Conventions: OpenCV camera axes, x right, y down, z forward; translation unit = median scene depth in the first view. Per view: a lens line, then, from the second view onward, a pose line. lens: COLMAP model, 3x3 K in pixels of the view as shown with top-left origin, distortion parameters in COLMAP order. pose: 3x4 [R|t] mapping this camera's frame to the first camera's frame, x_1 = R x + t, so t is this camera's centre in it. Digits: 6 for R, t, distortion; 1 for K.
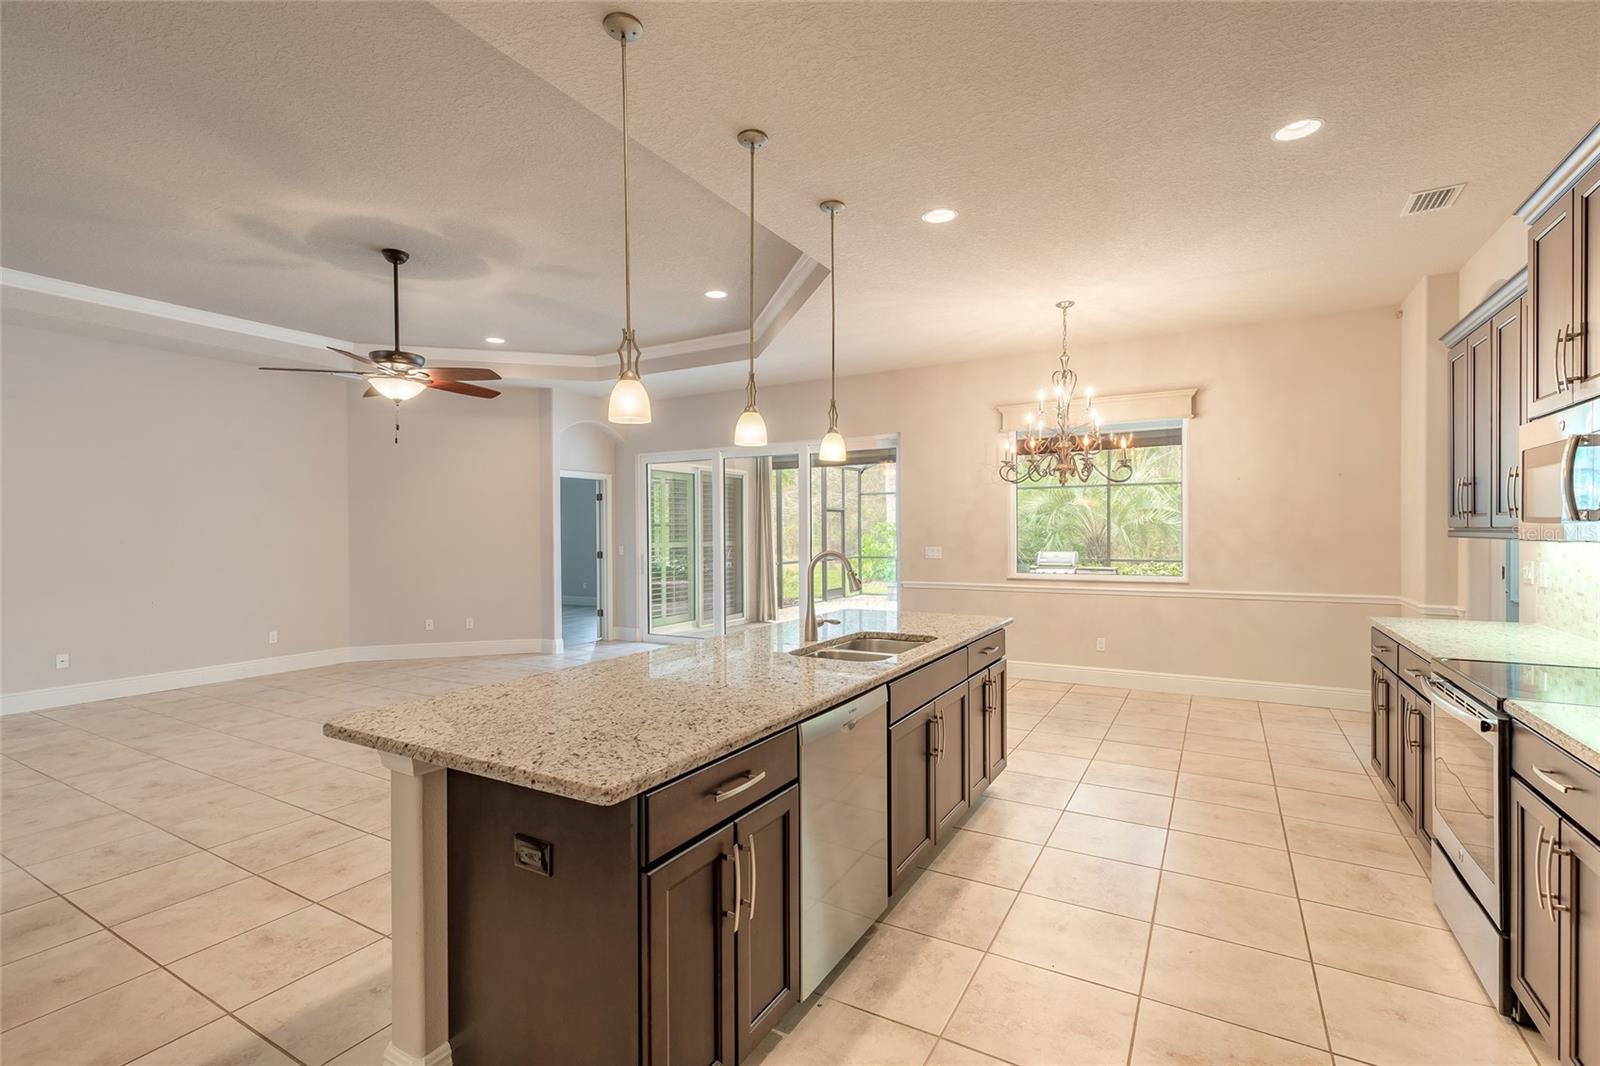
lens RADIAL K [[726.7, 0, 798.2], [0, 726.7, 540.7], [0, 0, 1]] dist [0.004154, -0.000303]
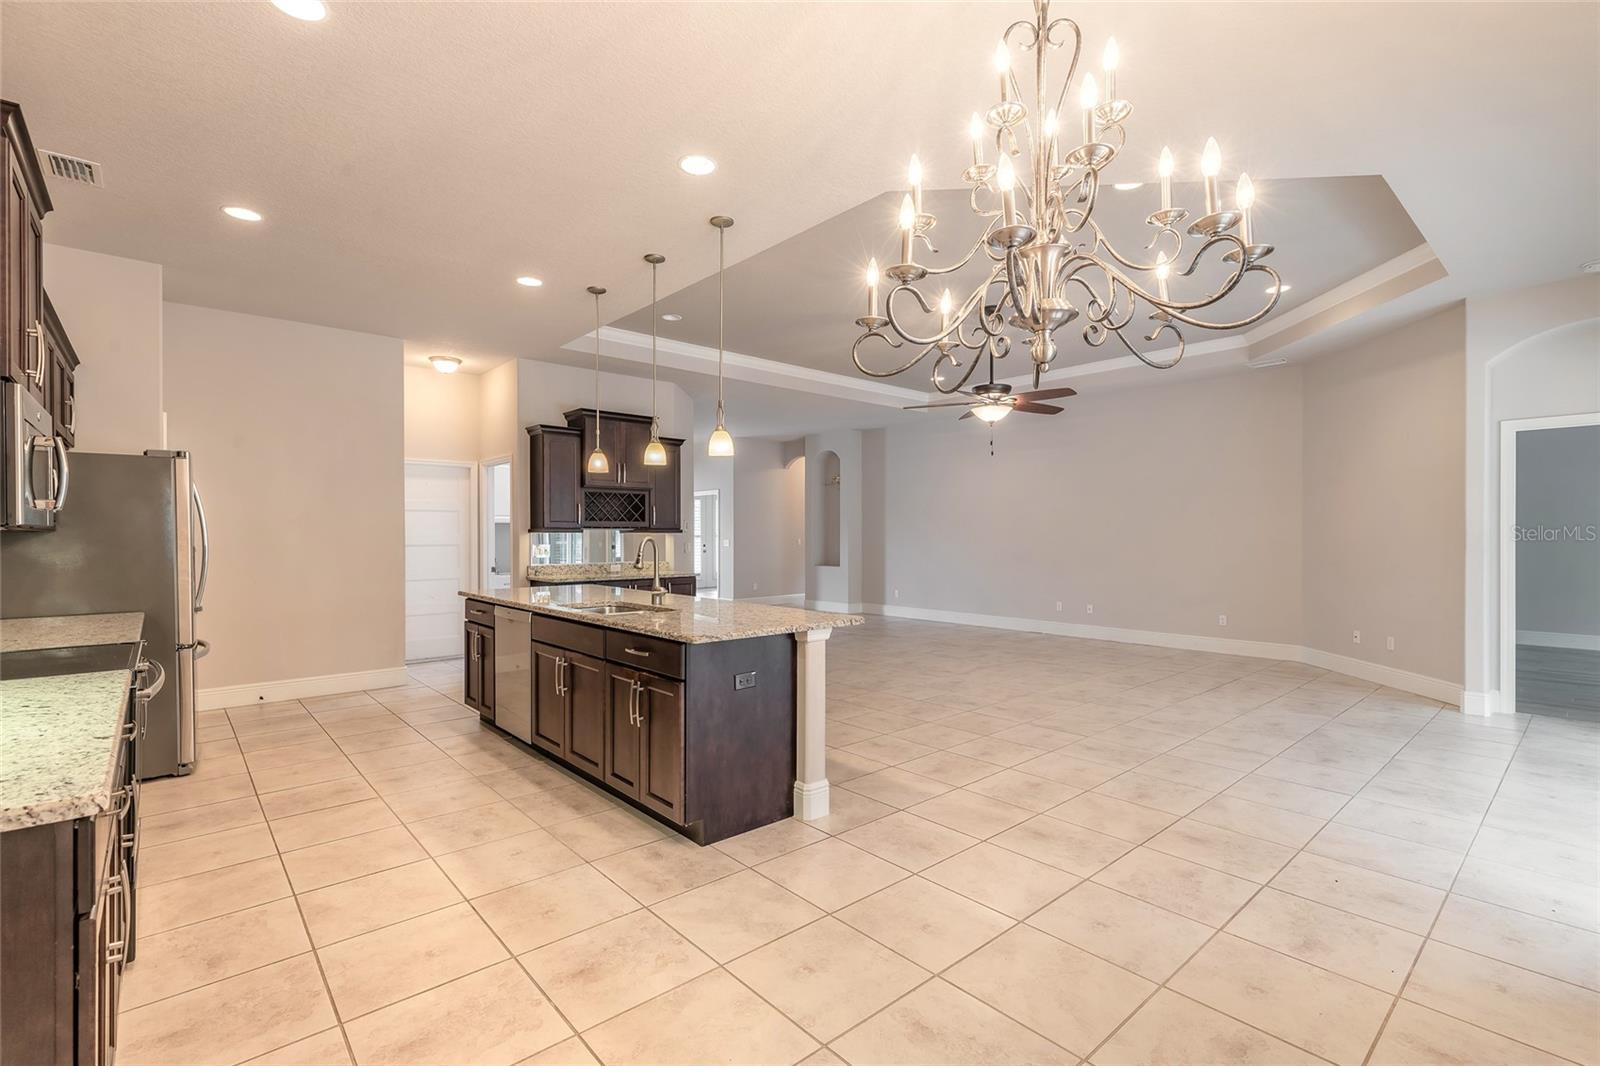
lens RADIAL K [[714.5, 0, 794.6], [0, 714.5, 537.6], [0, 0, 1]] dist [0.008001, -0.000558]
pose [[-0.323671, 0.011759, -0.946097, 0.813979], [-0.008023, 0.999853, 0.015172, -0.005043], [0.946136, 0.012501, -0.323529, 1.149226]]
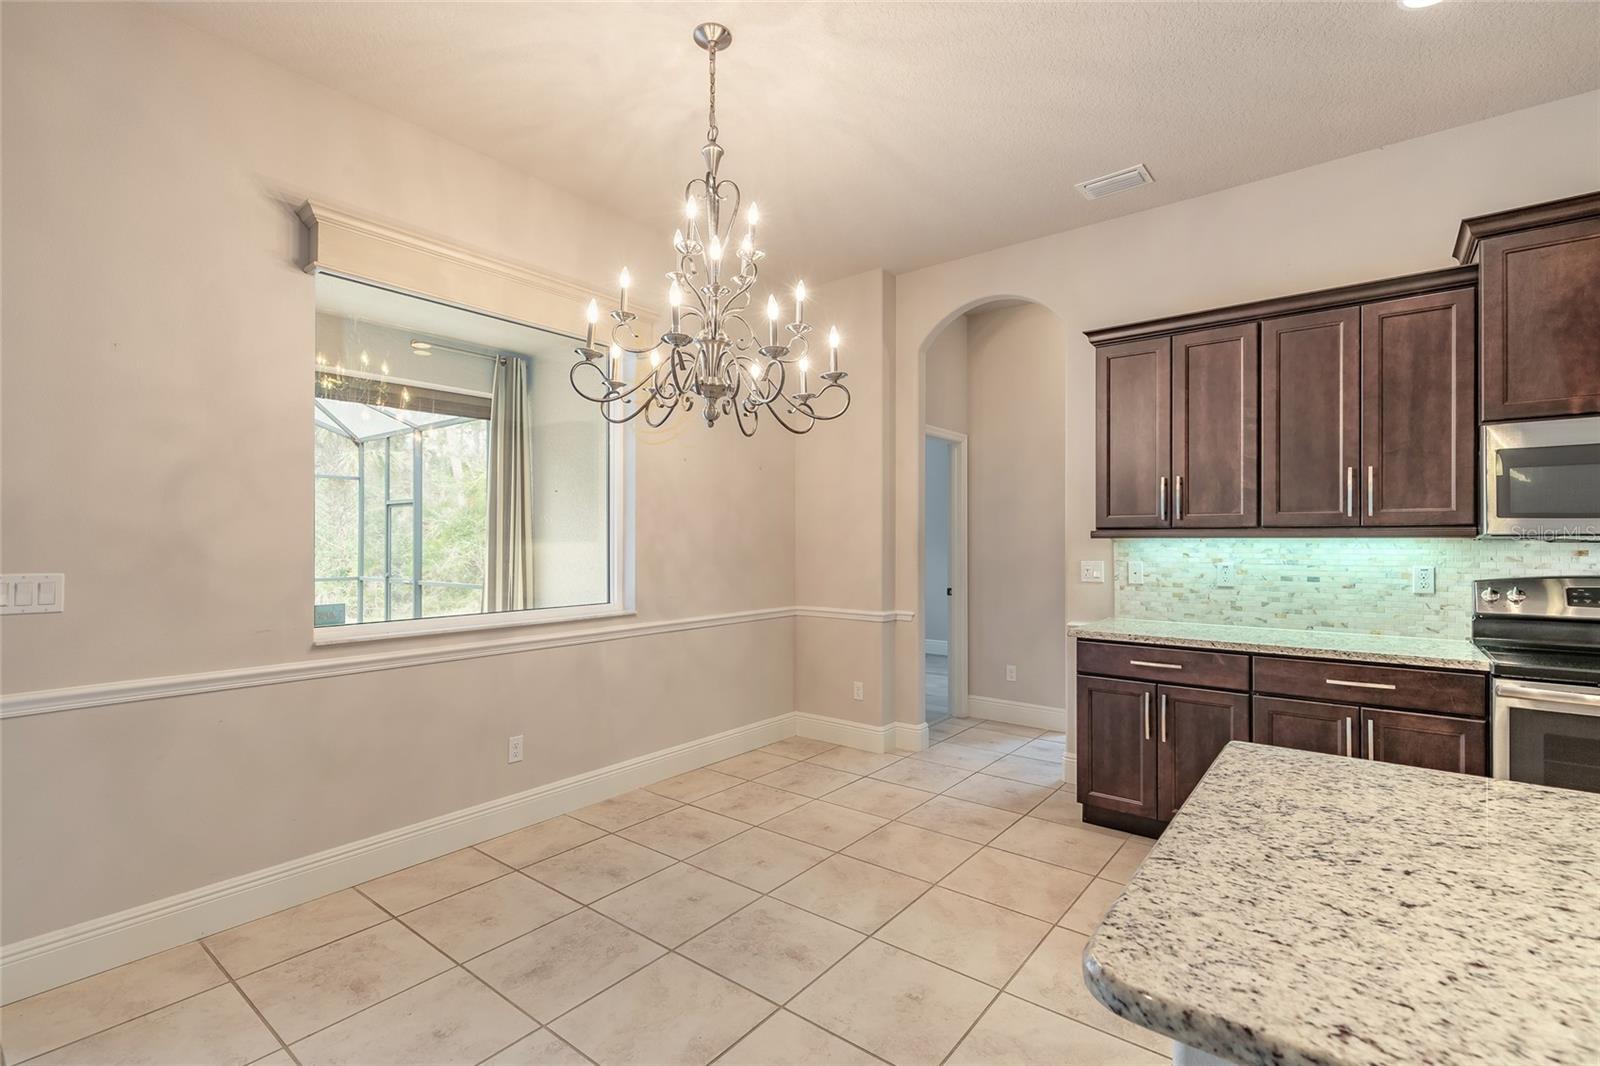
lens RADIAL K [[723.0, 0, 798.1], [0, 723.0, 538.2], [0, 0, 1]] dist [0.006013, -0.000413]
pose [[0.144050, 0.012262, 0.989494, -0.095594], [0.009968, 0.999855, -0.013842, 0.003316], [-0.989520, 0.011857, 0.143907, 1.012626]]
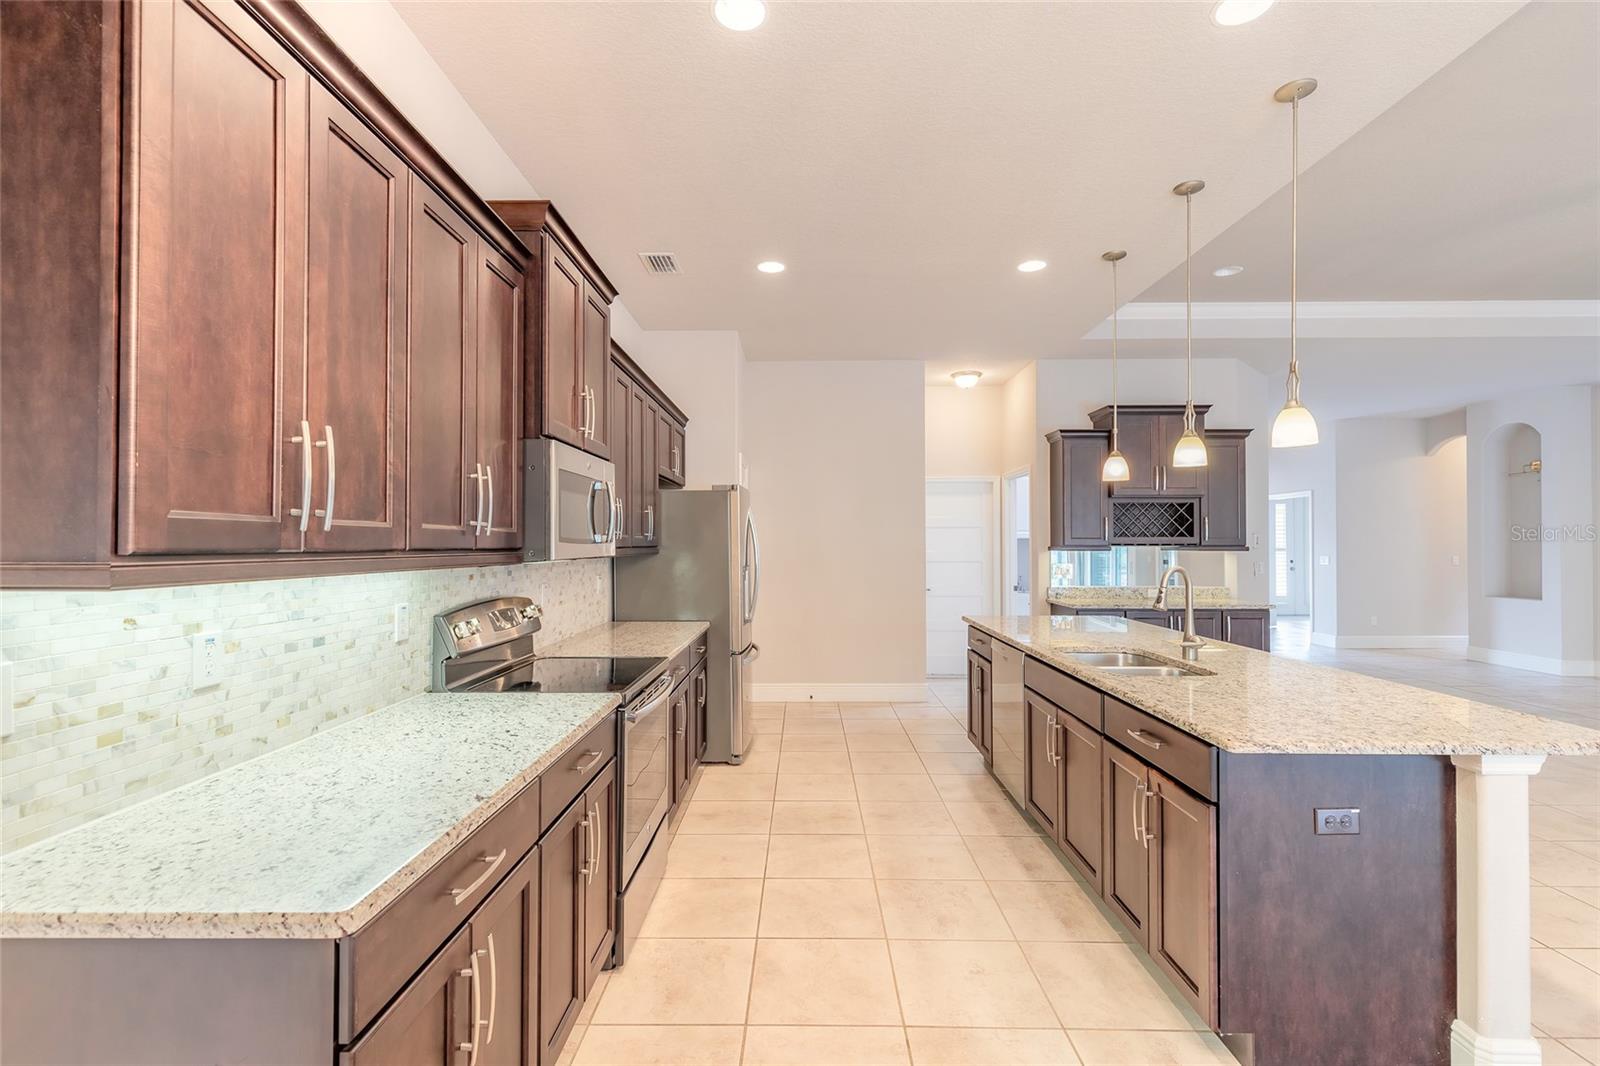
lens RADIAL K [[719.2, 0, 797.1], [0, 719.2, 536.1], [0, 0, 1]] dist [0.005169, -0.000945]
pose [[-0.873267, 0.002703, -0.487234, 0.650769], [0.001286, 0.999994, 0.003242, -0.020736], [0.487239, 0.002205, -0.873266, 1.092793]]
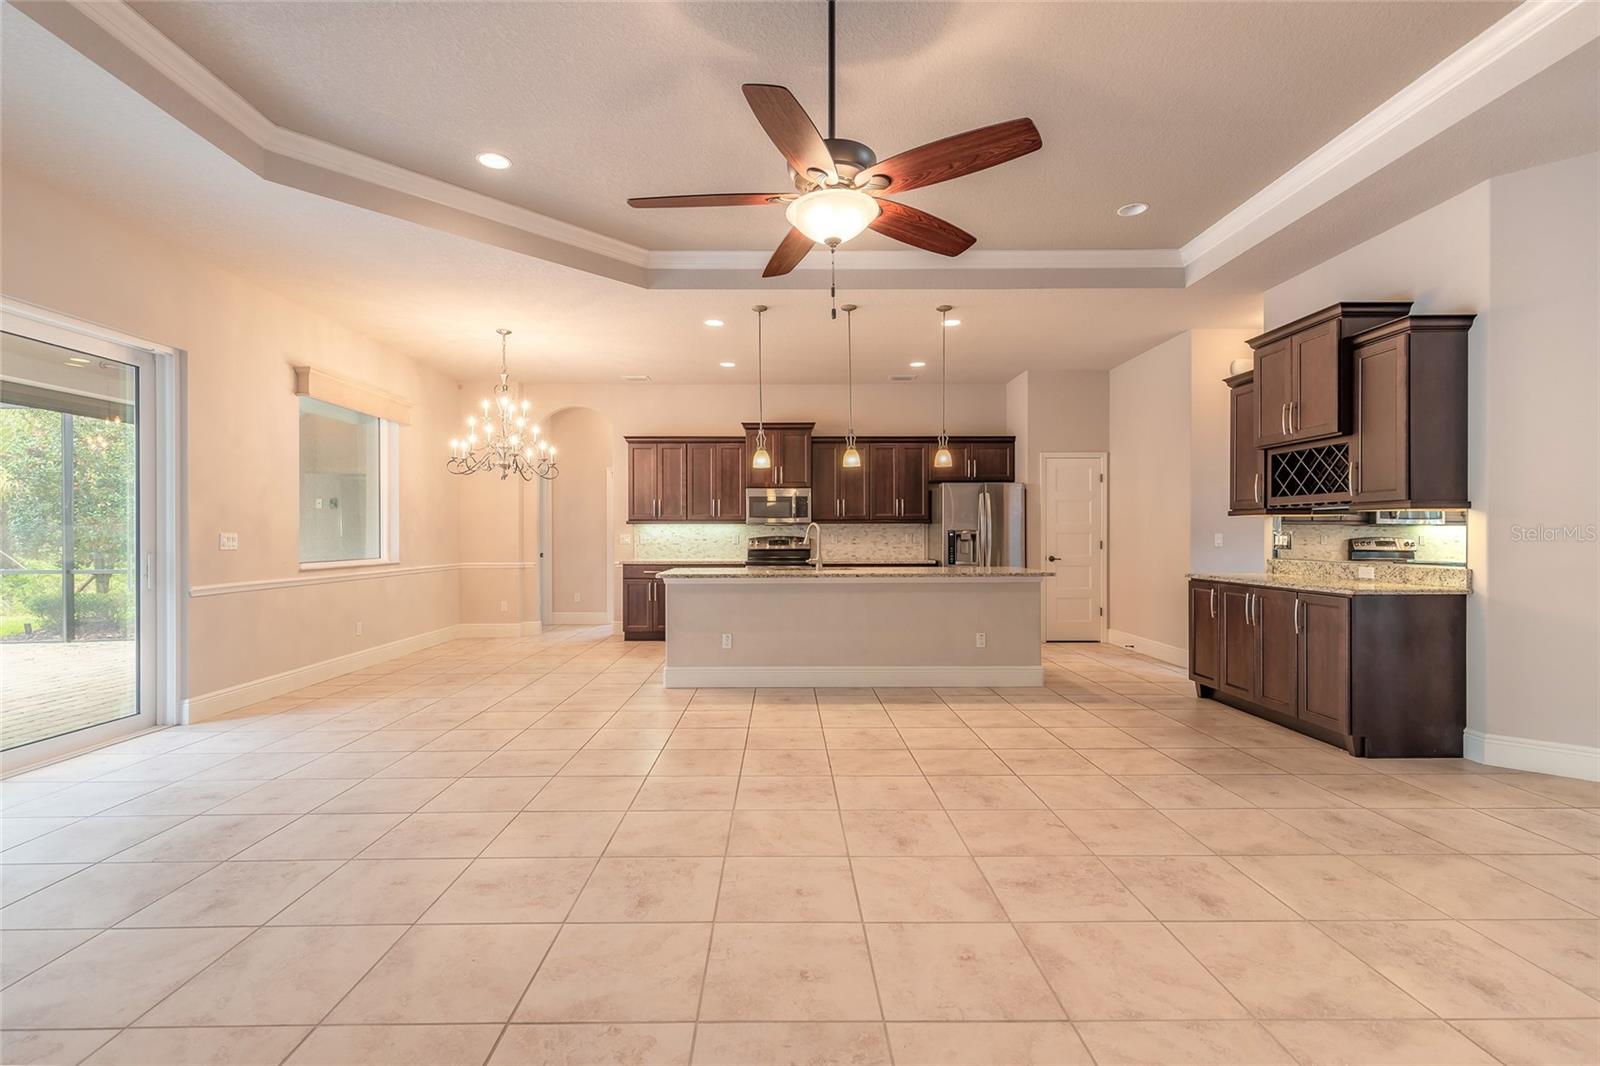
lens RADIAL K [[720.6, 0, 790.6], [0, 720.6, 539.1], [0, 0, 1]] dist [0.003149, -0.000070]
pose [[-0.511309, 0.004330, 0.859386, -1.065390], [0.015728, 0.999867, 0.004319, 0.032530], [-0.859253, 0.015725, -0.511309, 1.391354]]
